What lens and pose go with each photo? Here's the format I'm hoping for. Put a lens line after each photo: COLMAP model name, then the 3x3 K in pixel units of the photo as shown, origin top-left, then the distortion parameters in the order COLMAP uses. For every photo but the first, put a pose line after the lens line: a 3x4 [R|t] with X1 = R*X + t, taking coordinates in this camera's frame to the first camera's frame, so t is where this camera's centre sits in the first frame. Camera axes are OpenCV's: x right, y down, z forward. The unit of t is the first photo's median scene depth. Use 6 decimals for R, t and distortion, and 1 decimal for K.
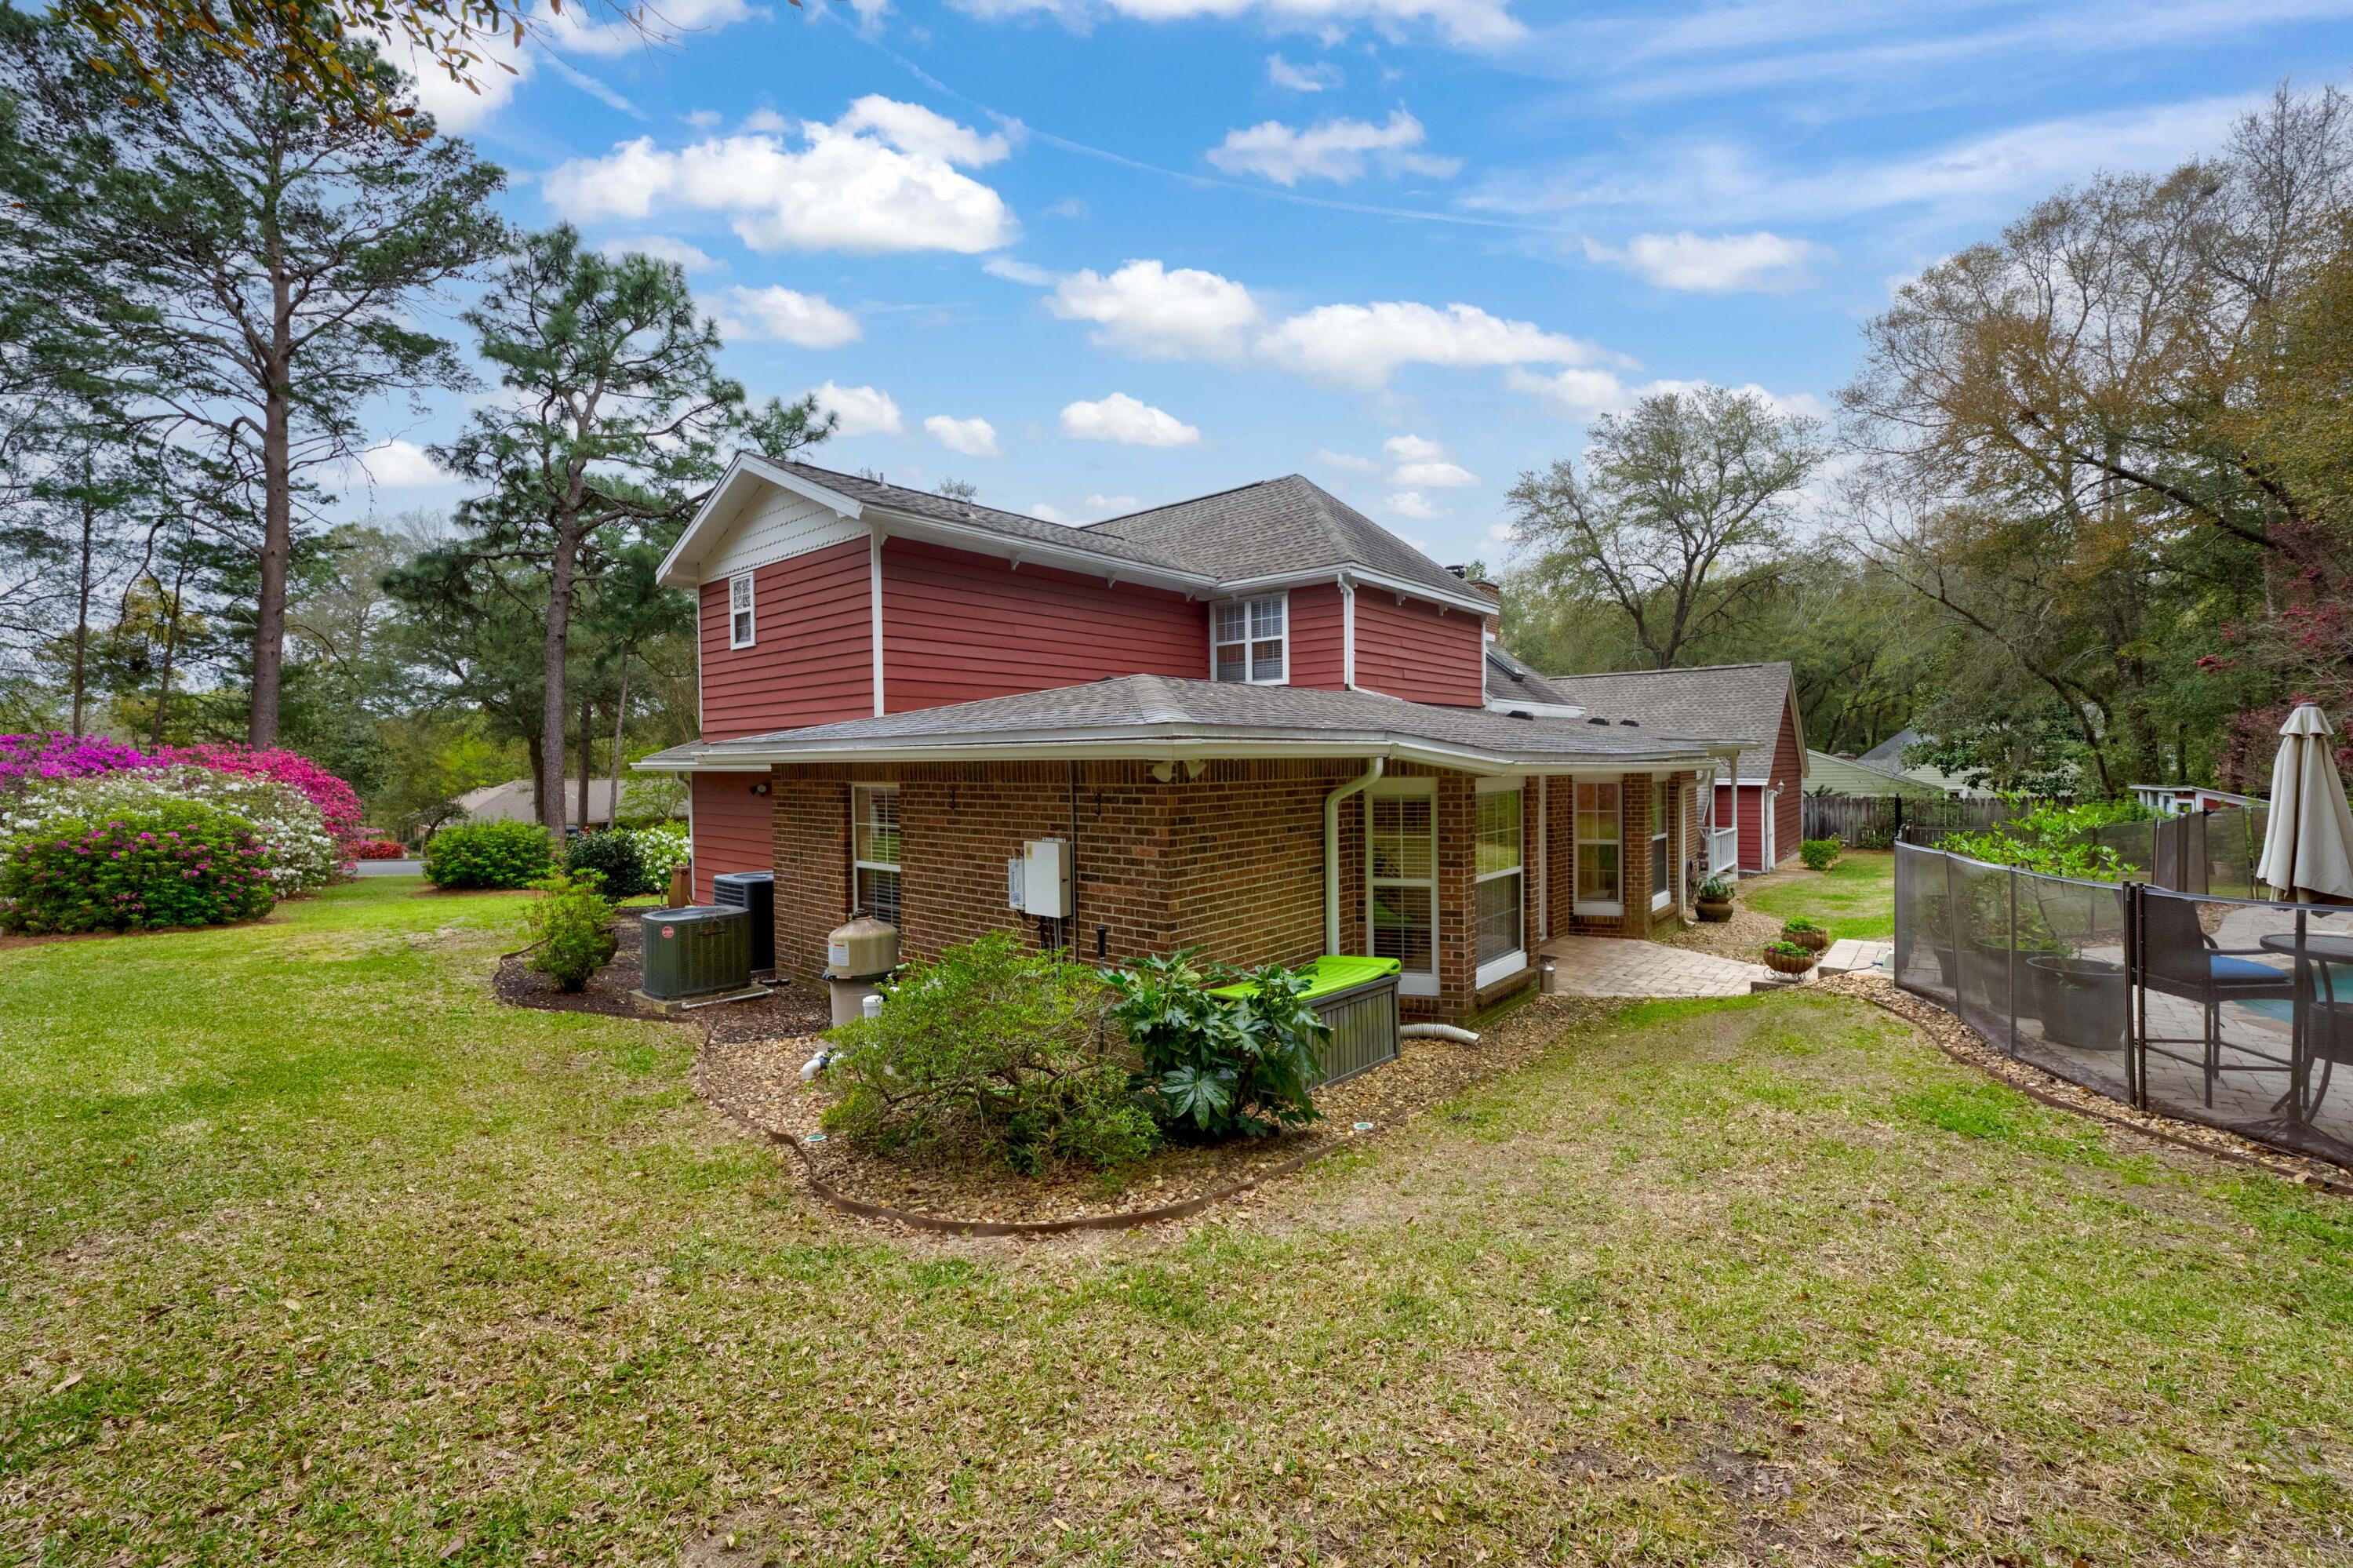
lens RADIAL K [[916.0, 0, 1163.4], [0, 916.0, 779.3], [0, 0, 1]] dist [-0.002037, -0.000105]
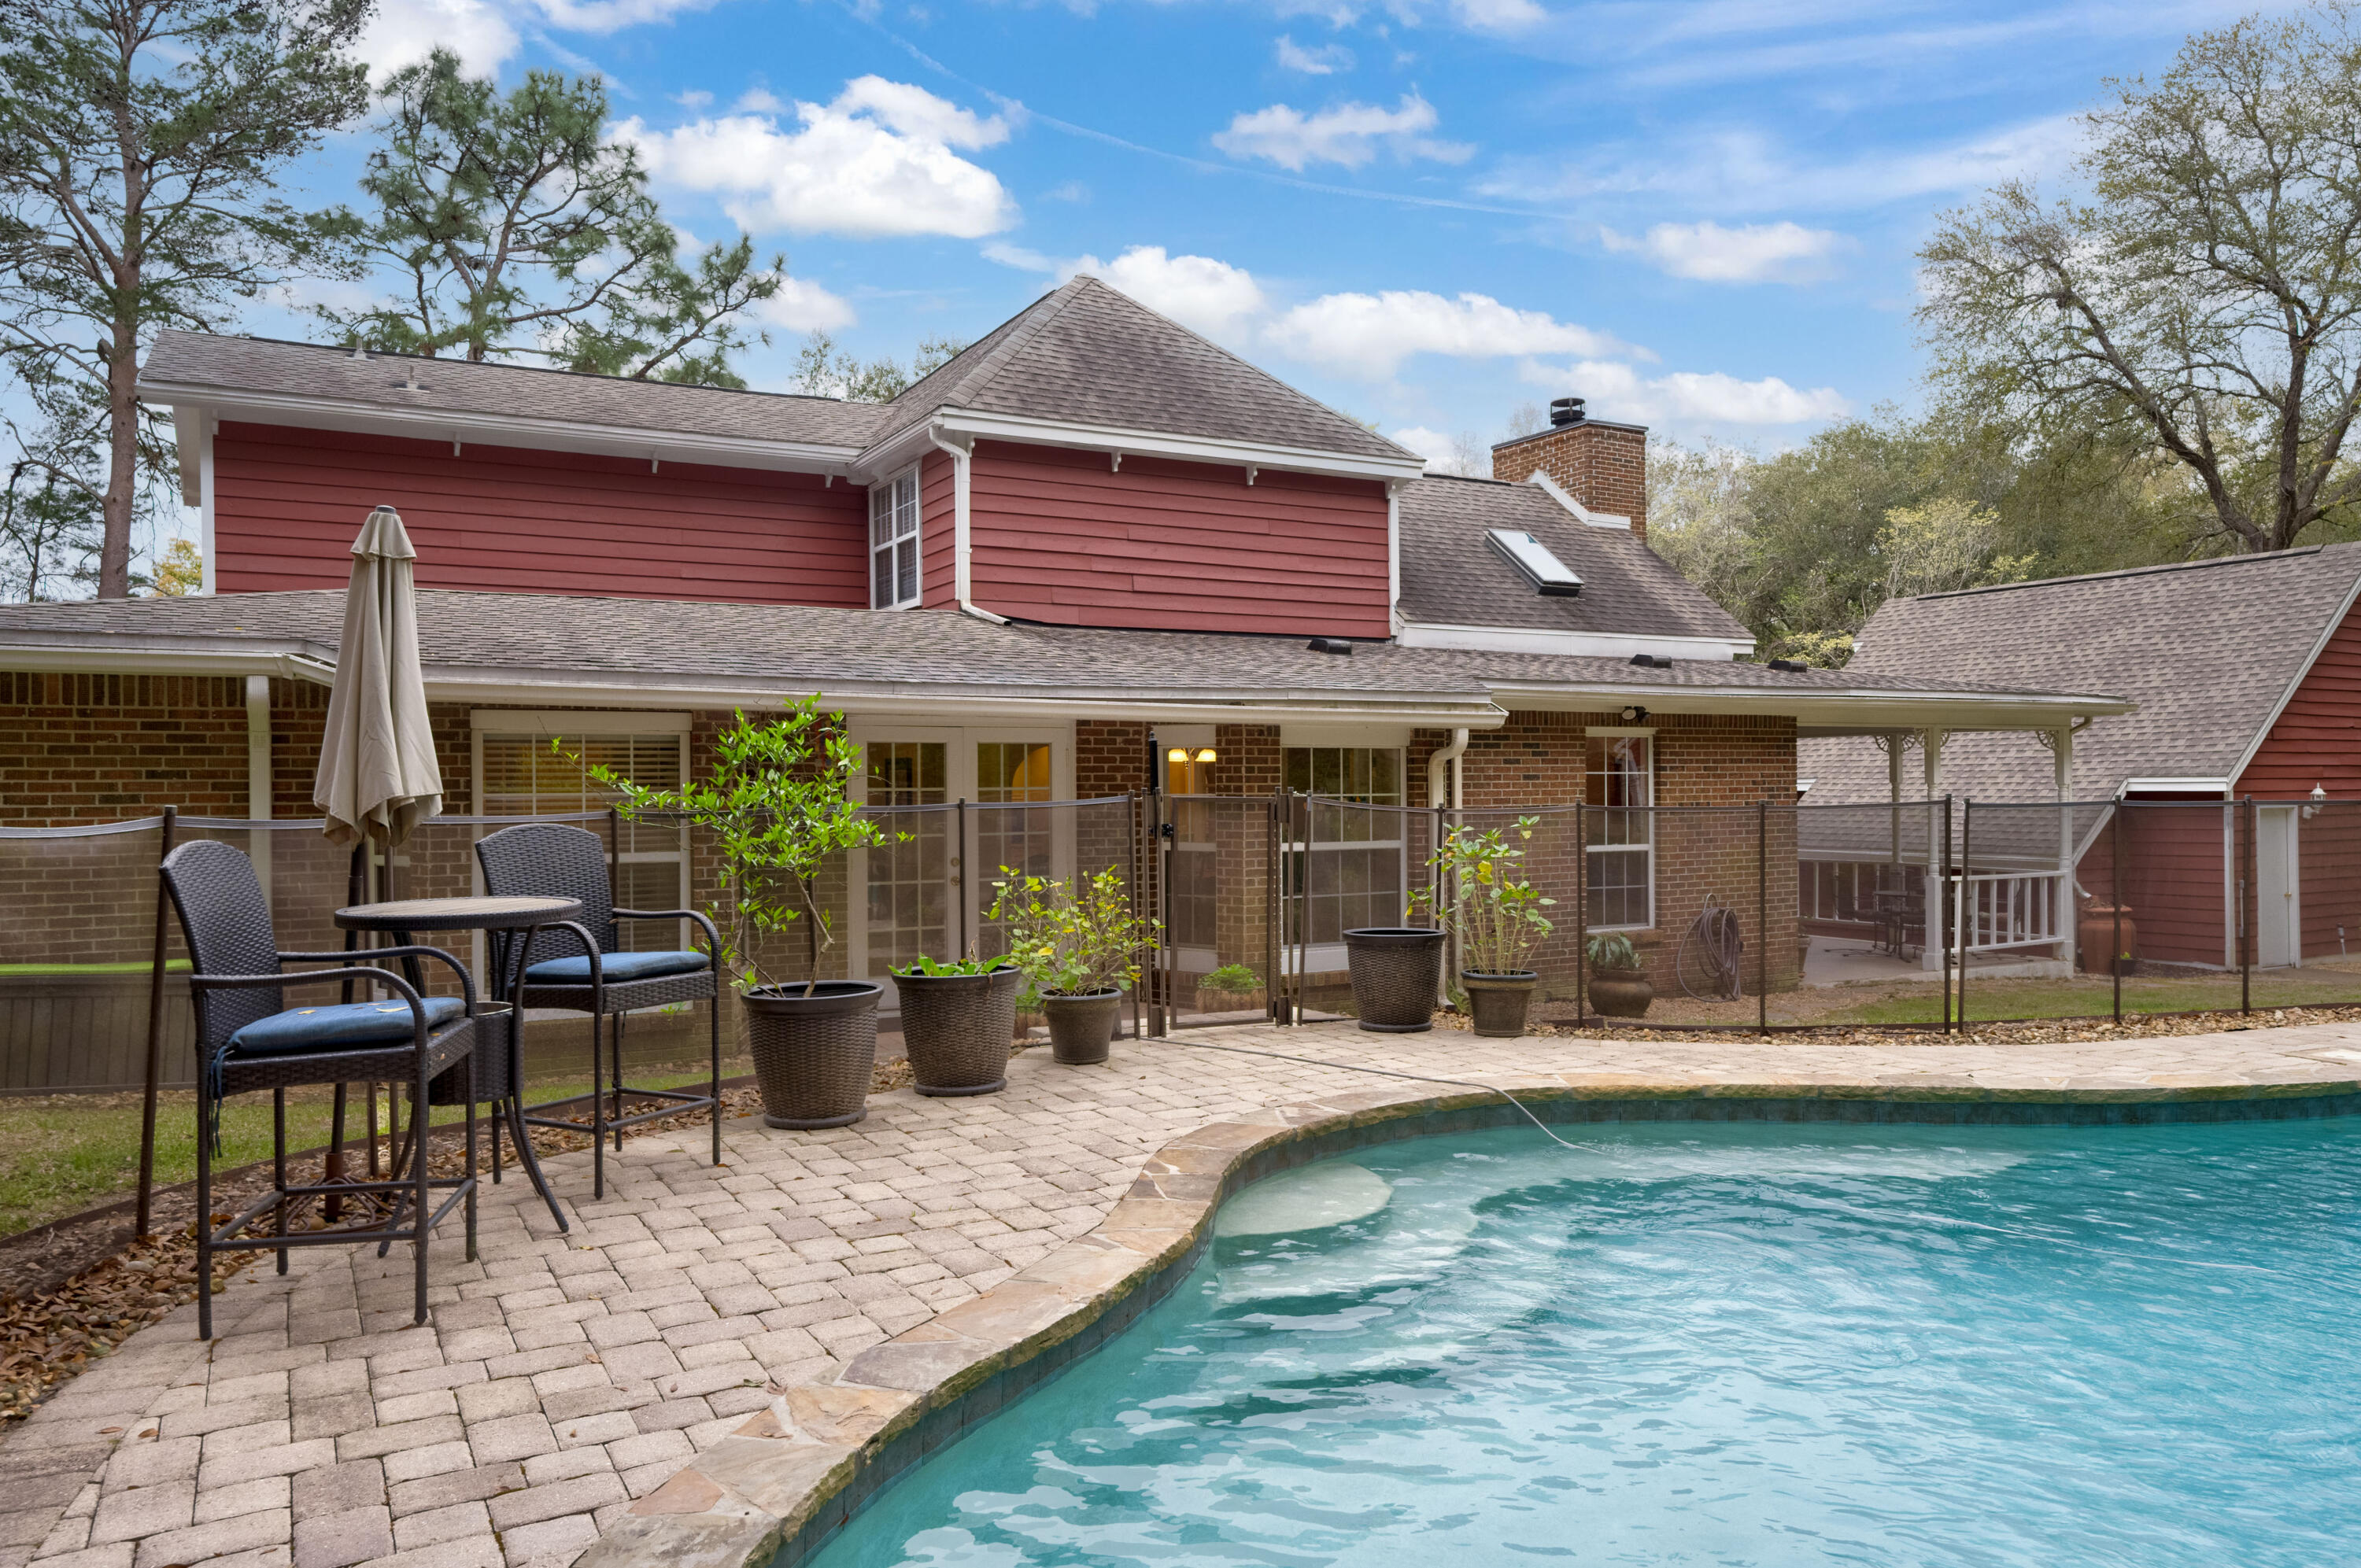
lens RADIAL K [[1520.4, 0, 1168.7], [0, 1520.4, 781.8], [0, 0, 1]] dist [0.009532, -0.002084]
pose [[0.936723, 0.005194, -0.350032, 0.628440], [-0.012757, 0.999732, -0.019304, 0.035010], [0.349838, 0.022548, 0.936539, 0.065566]]
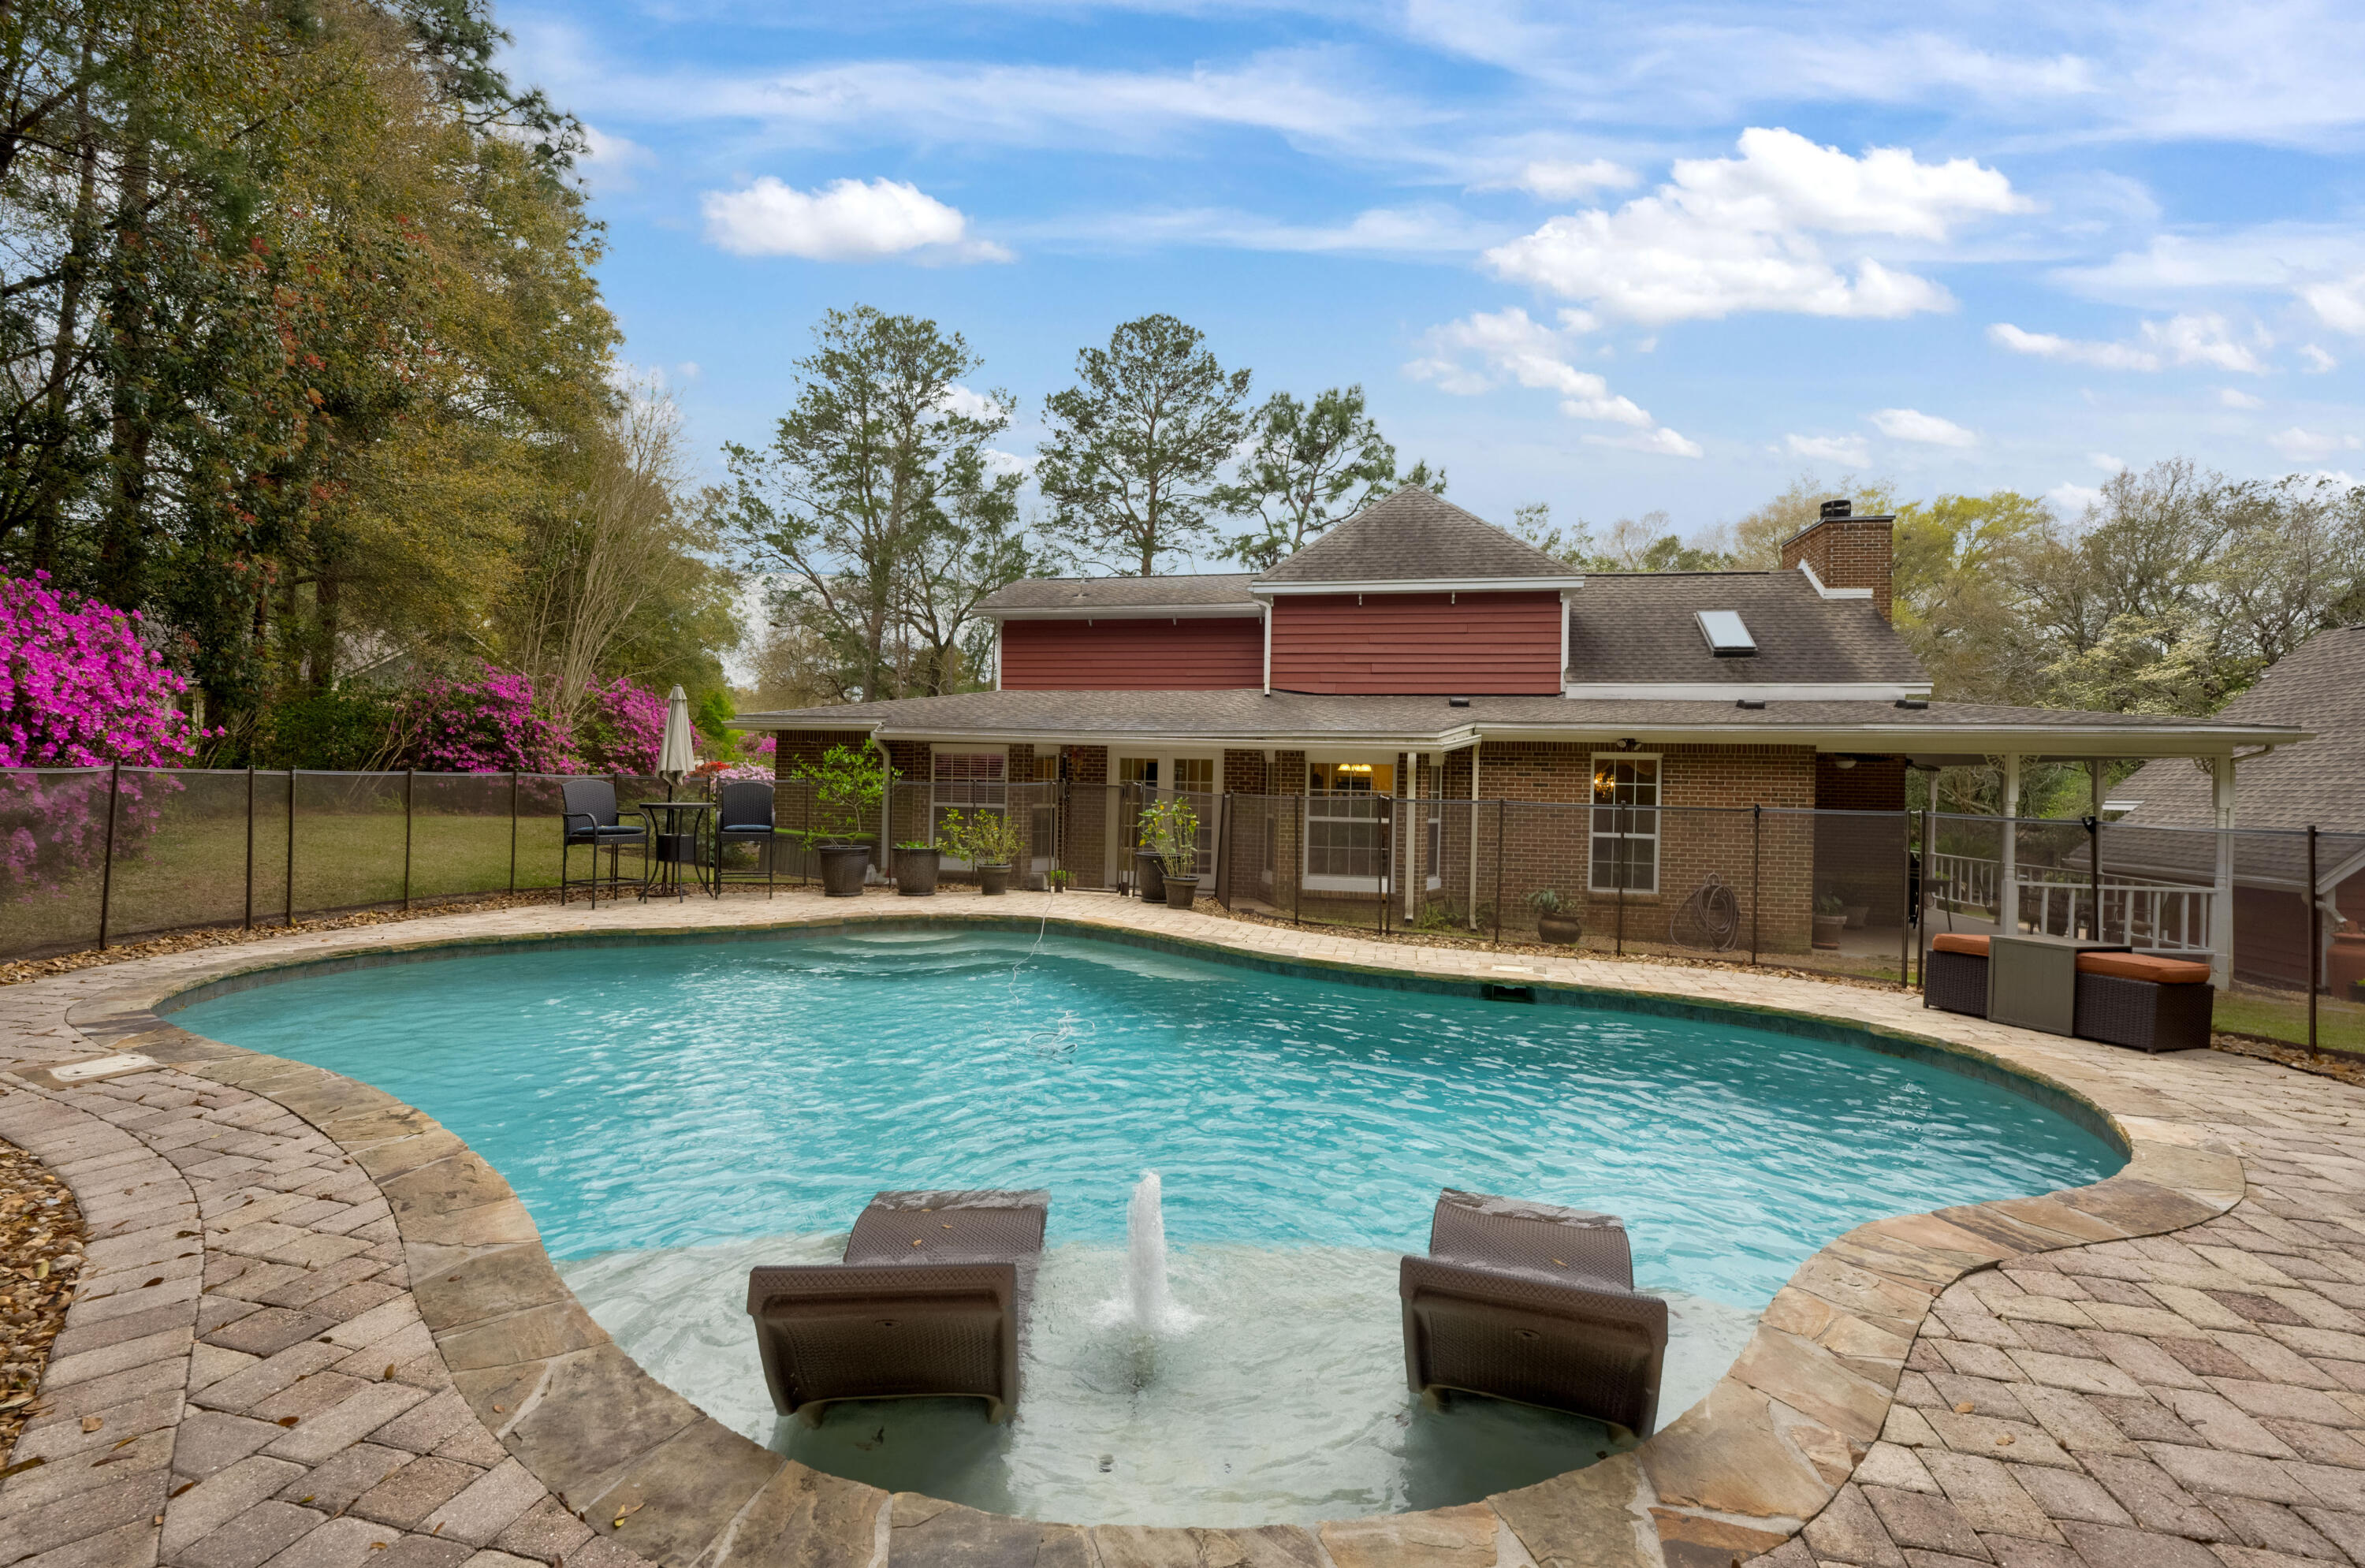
lens RADIAL K [[948.7, 0, 1170.9], [0, 948.7, 784.3], [0, 0, 1]] dist [-0.004091, 0.000910]
pose [[0.511848, 0.025951, -0.858684, 1.063245], [-0.047389, 0.998875, 0.001940, 0.025980], [0.857768, 0.039699, 0.512502, 0.247109]]
